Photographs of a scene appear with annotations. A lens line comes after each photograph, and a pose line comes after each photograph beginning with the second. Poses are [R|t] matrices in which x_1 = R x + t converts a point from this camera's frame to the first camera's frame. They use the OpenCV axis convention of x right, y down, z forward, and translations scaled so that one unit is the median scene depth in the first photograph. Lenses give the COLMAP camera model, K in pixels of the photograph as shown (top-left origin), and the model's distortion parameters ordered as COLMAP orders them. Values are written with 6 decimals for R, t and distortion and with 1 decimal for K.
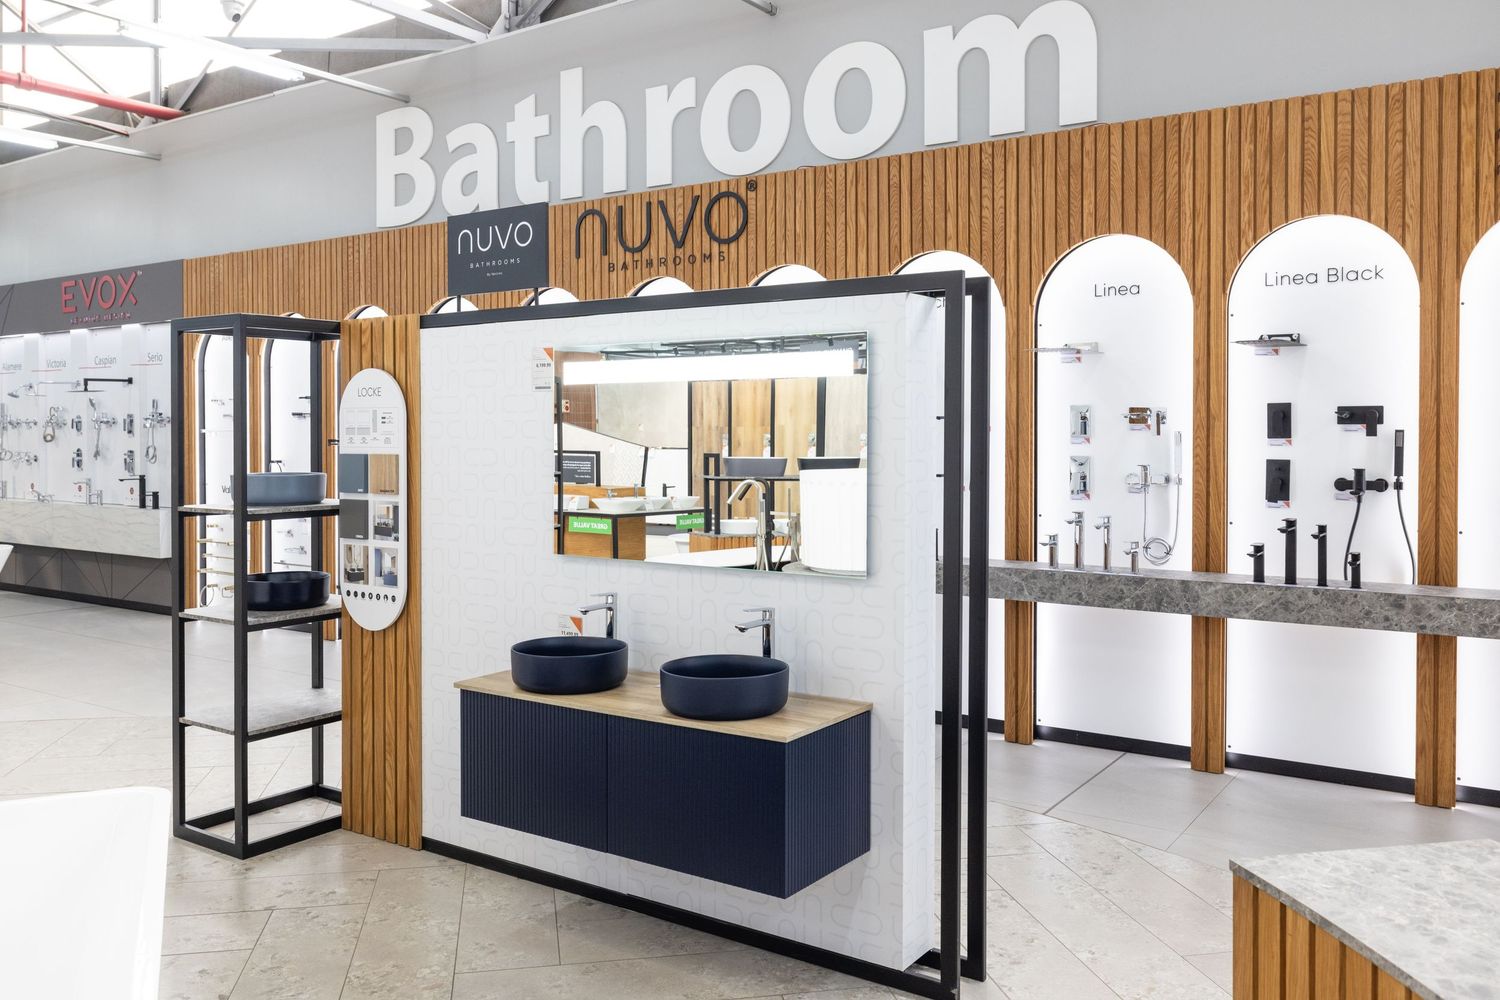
lens RADIAL K [[1201.9, 0, 742.7], [0, 1201.9, 422.8], [0, 0, 1]] dist [-0.003342, -0.001101]
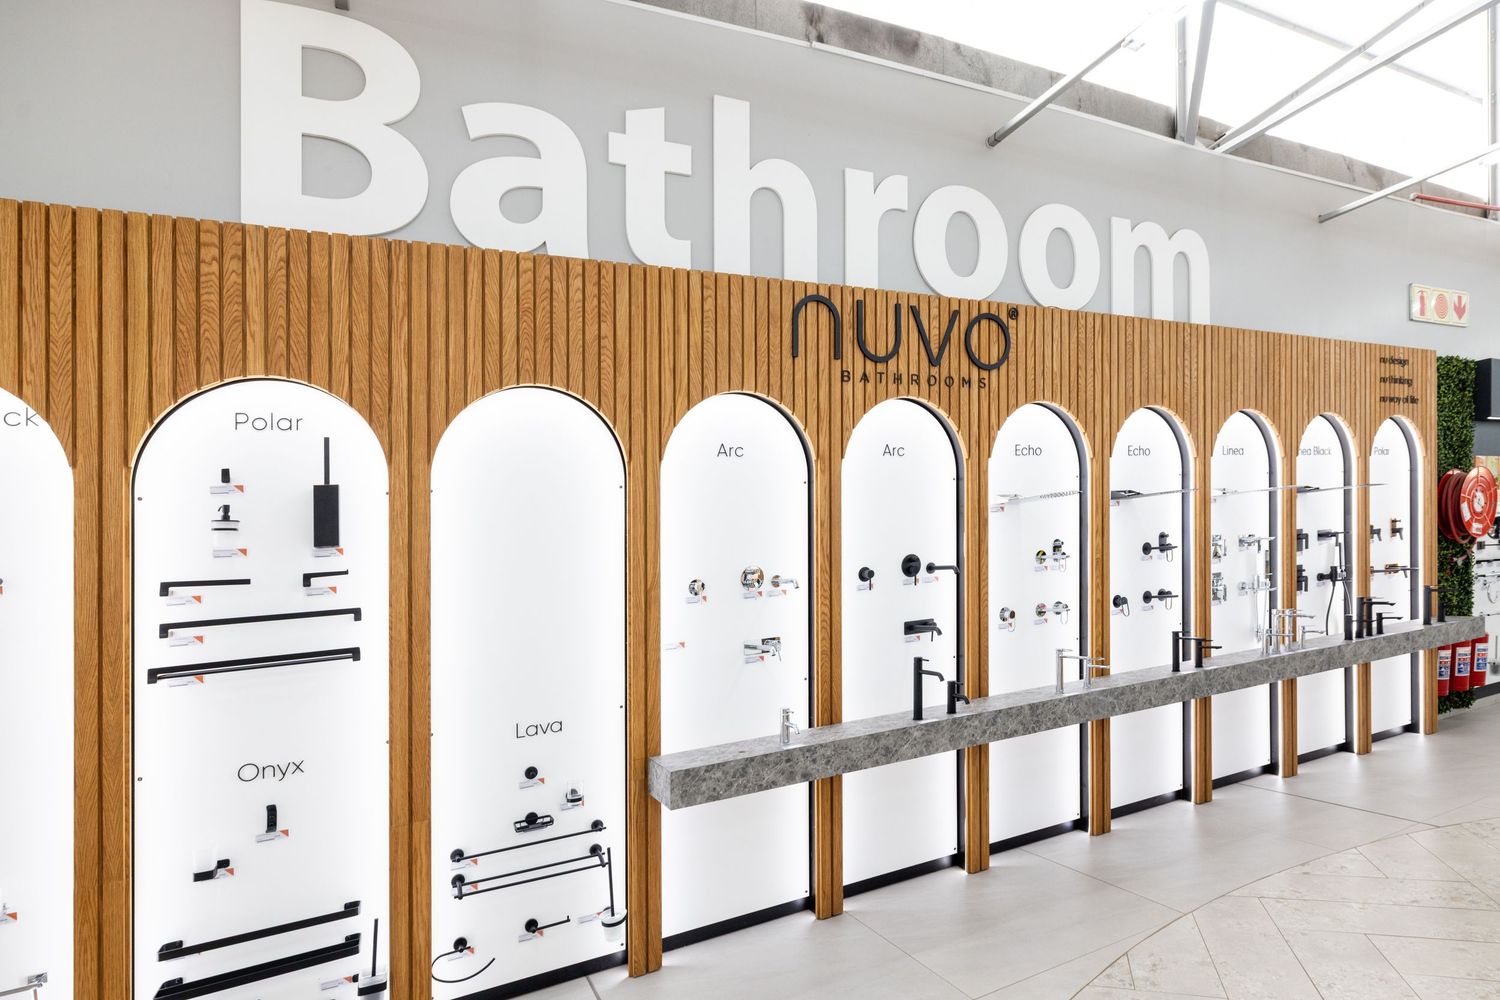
lens RADIAL K [[697.5, 0, 750.0], [0, 697.5, 500.0], [0, 0, 1]] dist [-0.000500, -0.000211]
pose [[0.536118, 0.012323, 0.844053, -0.563967], [0.043781, 0.998142, -0.042382, -0.037116], [-0.843007, 0.059675, 0.534582, 0.890281]]
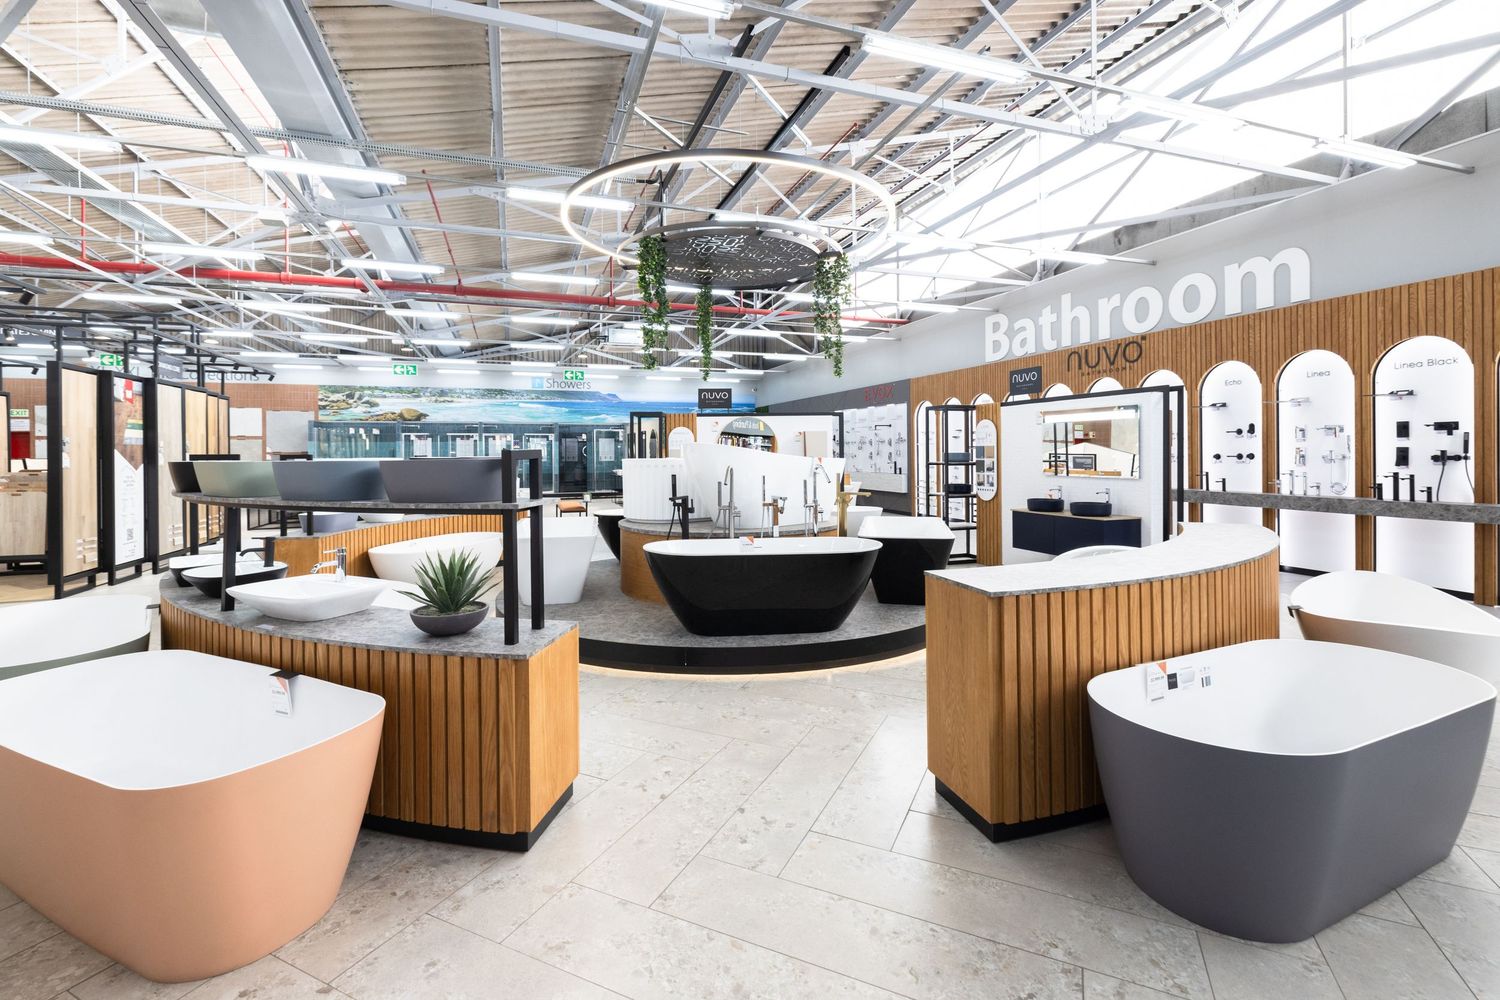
lens RADIAL K [[670.5, 0, 743.6], [0, 670.5, 451.7], [0, 0, 1]] dist [0.001251, -0.000155]
pose [[0.801998, -0.003108, -0.597319, 0.168123], [0.007514, 0.999960, 0.004885, 0.019051], [0.597279, -0.008406, 0.801989, -0.569546]]
